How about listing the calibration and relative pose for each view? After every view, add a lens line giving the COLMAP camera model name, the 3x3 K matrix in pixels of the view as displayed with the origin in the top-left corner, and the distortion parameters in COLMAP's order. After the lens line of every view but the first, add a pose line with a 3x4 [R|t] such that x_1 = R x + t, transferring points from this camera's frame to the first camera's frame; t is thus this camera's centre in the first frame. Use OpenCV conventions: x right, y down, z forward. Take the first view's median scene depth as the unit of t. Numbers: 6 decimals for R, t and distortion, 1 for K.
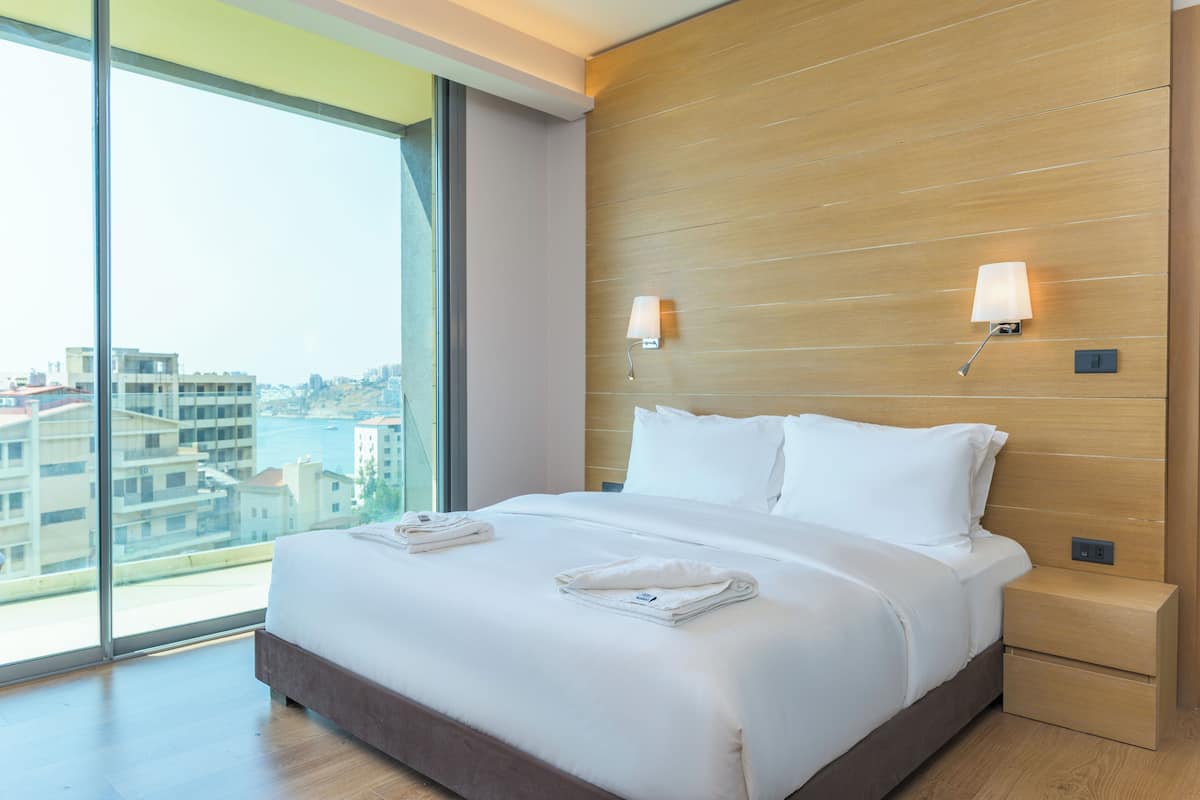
lens RADIAL K [[805.2, 0, 600.0], [0, 805.2, 400.0], [0, 0, 1]] dist [0.000164, 0.001418]
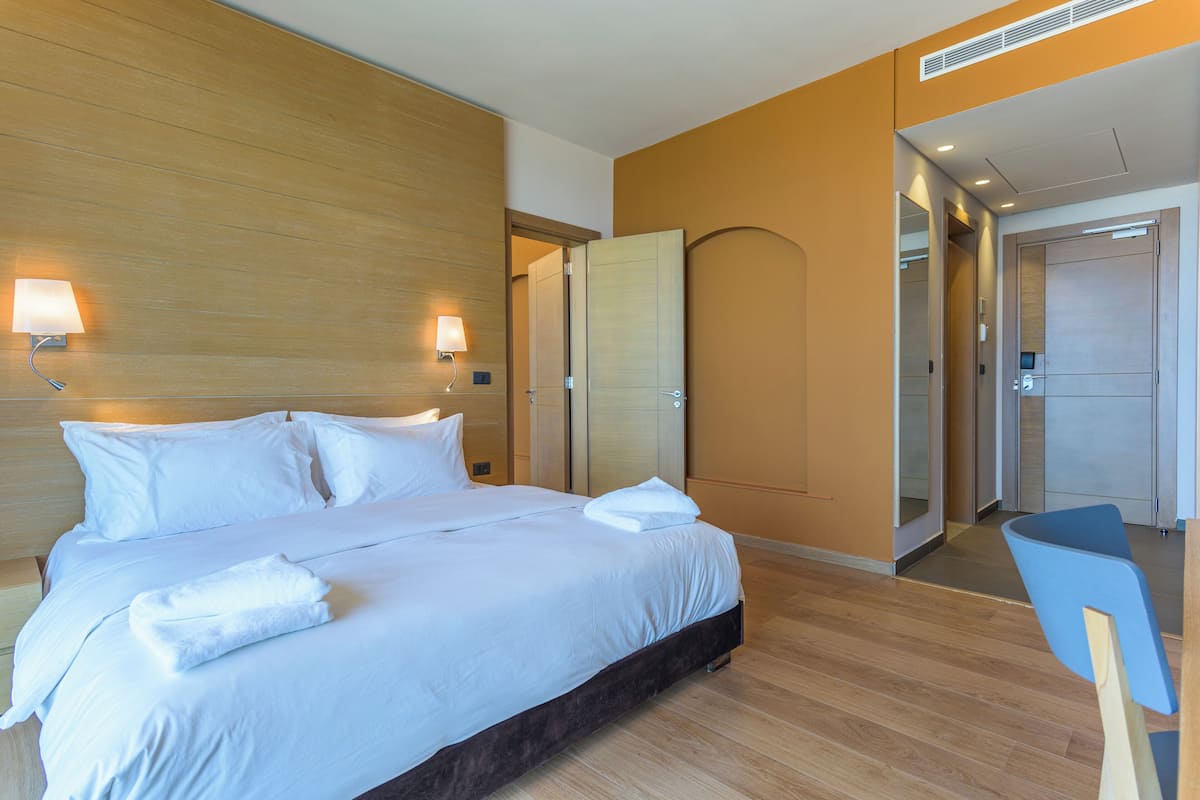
lens RADIAL K [[581.1, 0, 599.6], [0, 581.1, 390.3], [0, 0, 1]] dist [0.019660, -0.000055]
pose [[0.039764, -0.011306, 0.999145, -0.618490], [0.026784, 0.999589, 0.010245, -0.022042], [-0.998850, 0.026354, 0.040050, 0.580125]]
